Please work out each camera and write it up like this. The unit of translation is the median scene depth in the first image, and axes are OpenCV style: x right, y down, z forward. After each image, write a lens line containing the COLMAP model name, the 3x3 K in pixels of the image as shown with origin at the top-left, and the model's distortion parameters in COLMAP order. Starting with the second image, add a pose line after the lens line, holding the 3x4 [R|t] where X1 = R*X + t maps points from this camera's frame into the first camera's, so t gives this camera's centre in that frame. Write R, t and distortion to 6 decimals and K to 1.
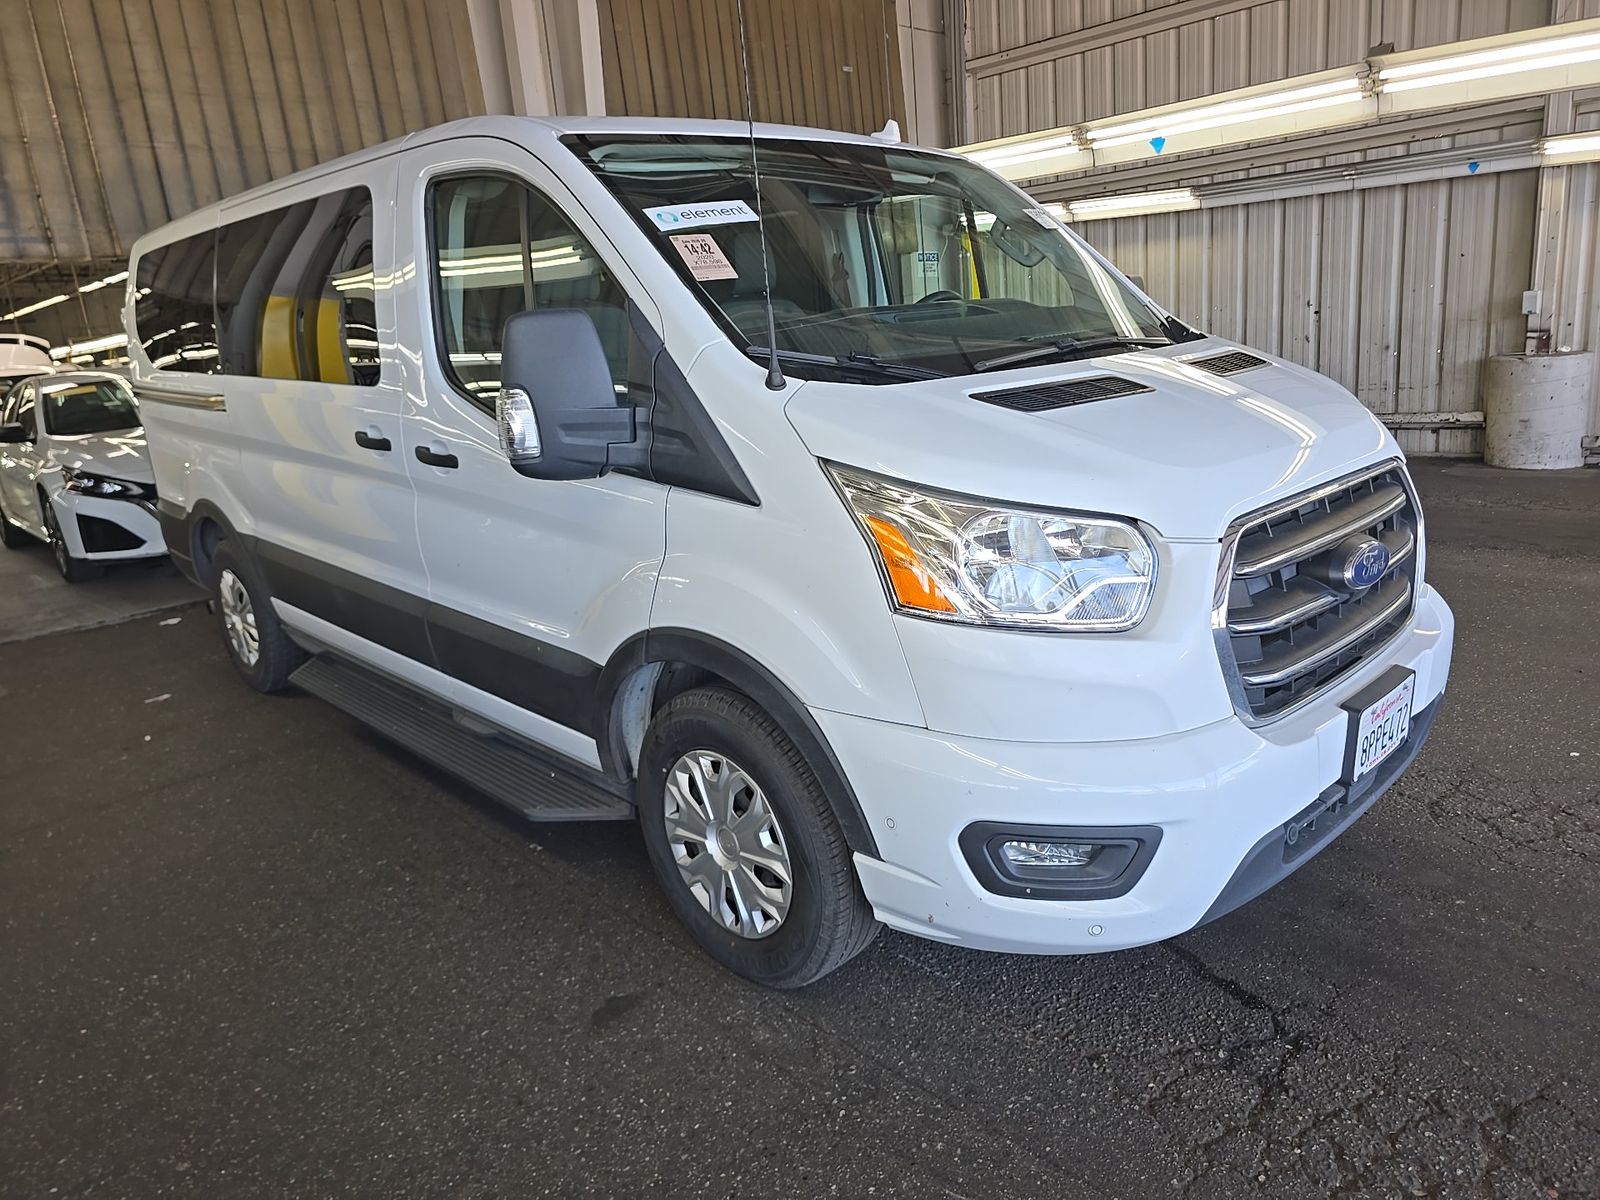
lens RADIAL K [[1074.6, 0, 807.6], [0, 1074.6, 600.6], [0, 0, 1]] dist [0.017081, -0.006584]
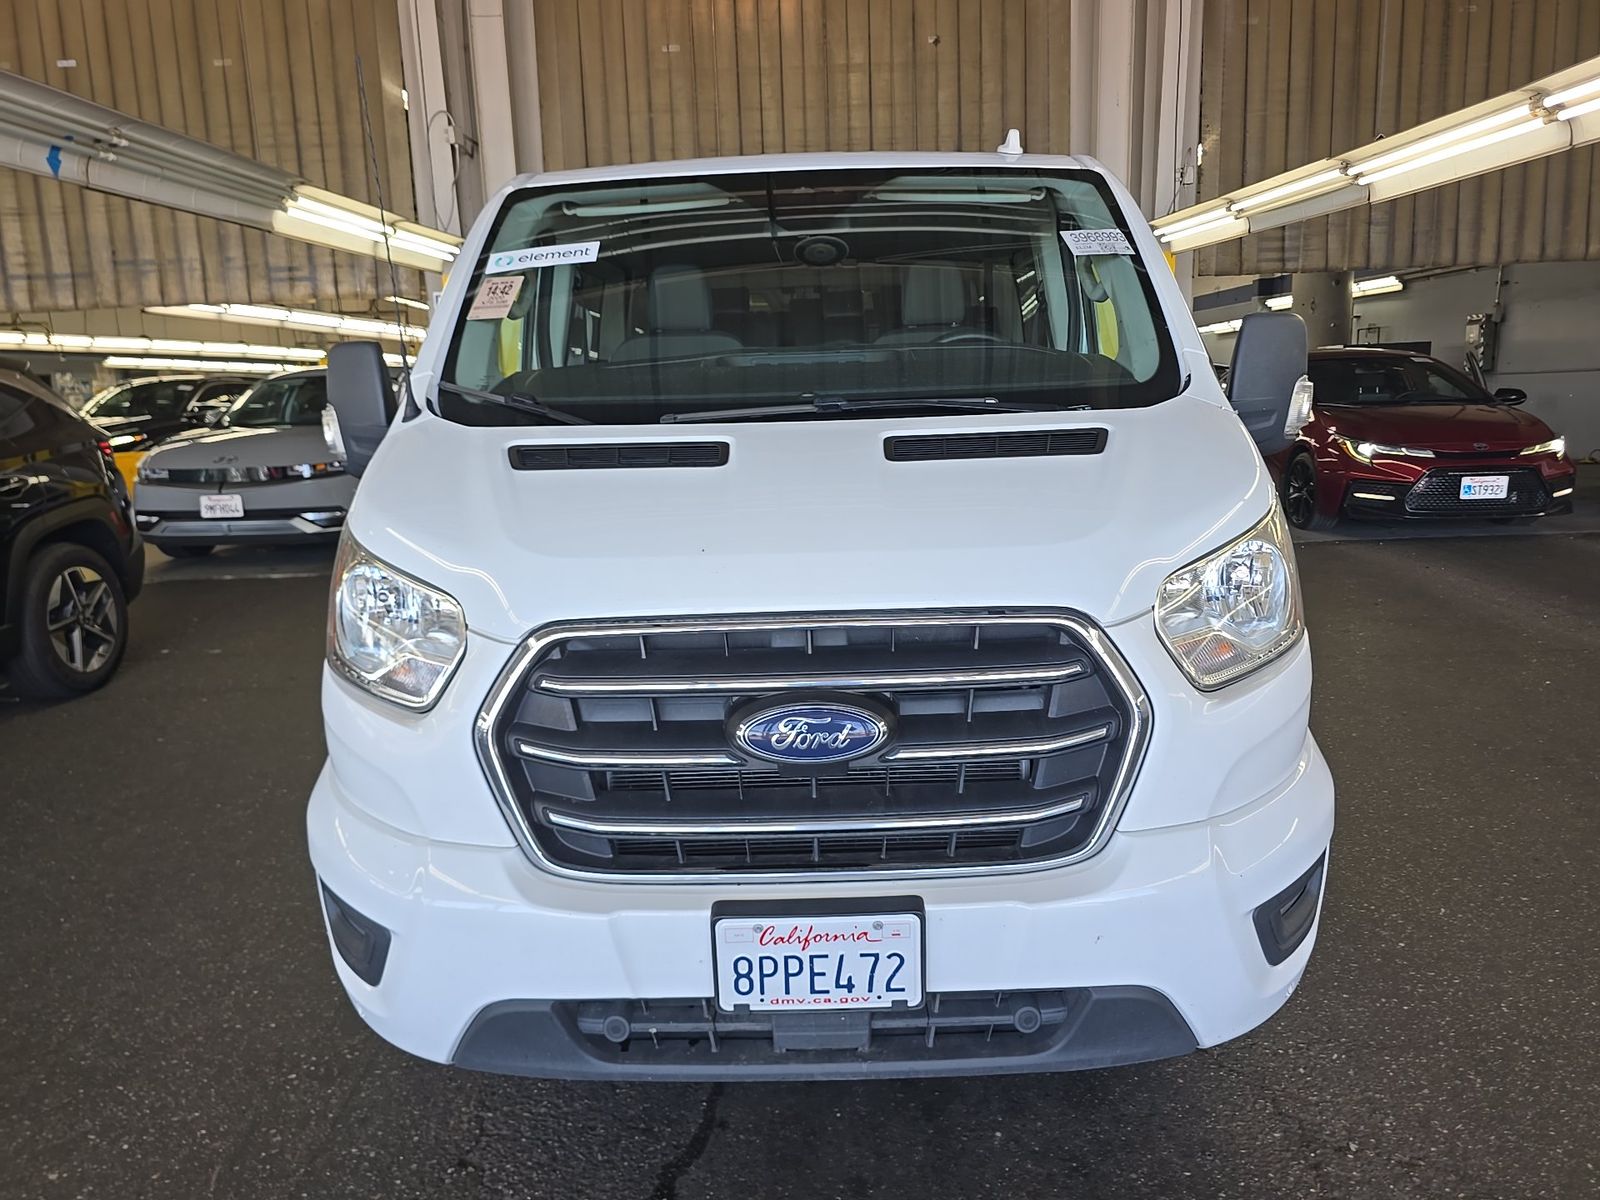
lens RADIAL K [[1074.6, 0, 807.6], [0, 1074.6, 600.6], [0, 0, 1]] dist [0.017081, -0.006584]
pose [[0.719893, 0.195157, -0.666083, 0.476518], [-0.199920, 0.977289, 0.070267, -0.083054], [0.664669, 0.082579, 0.742560, 0.220620]]
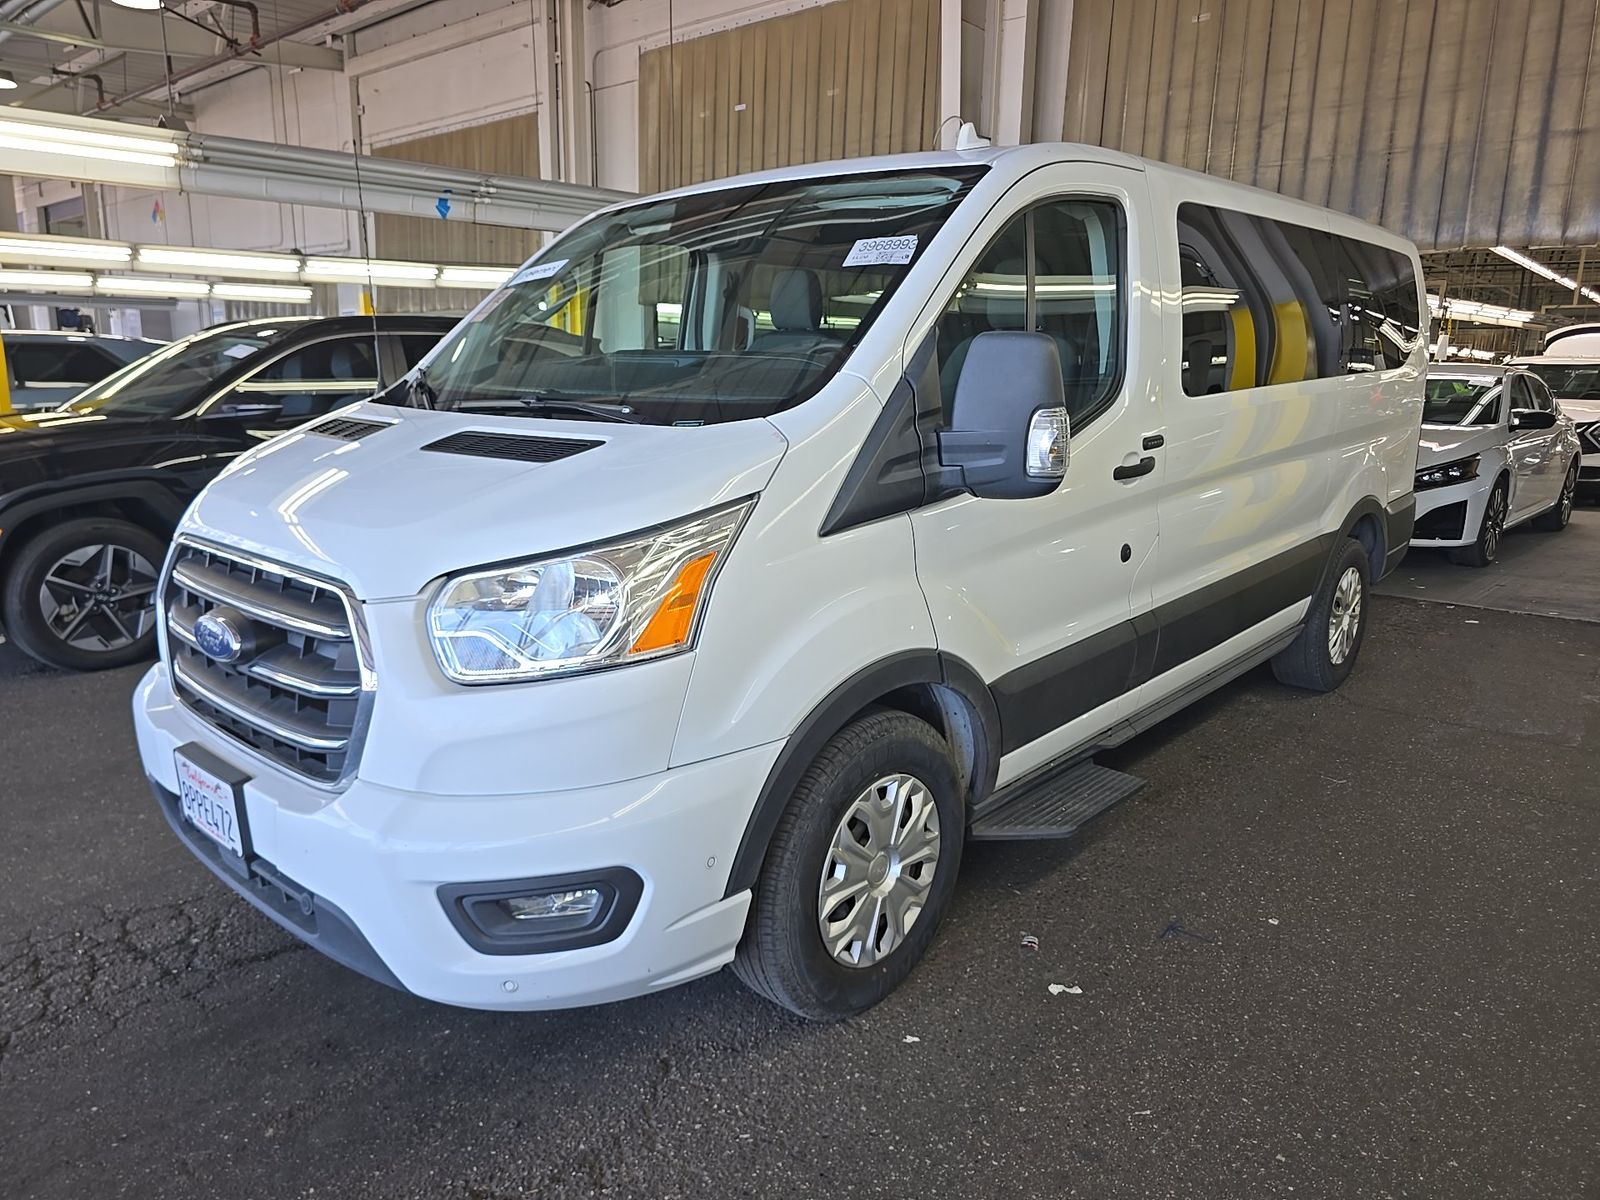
lens RADIAL K [[1074.6, 0, 807.6], [0, 1074.6, 600.6], [0, 0, 1]] dist [0.017081, -0.006584]
pose [[0.080611, 0.291775, -0.953084, 0.738168], [-0.271569, 0.926450, 0.260653, -0.232191], [0.959037, 0.237817, 0.153919, 0.668847]]
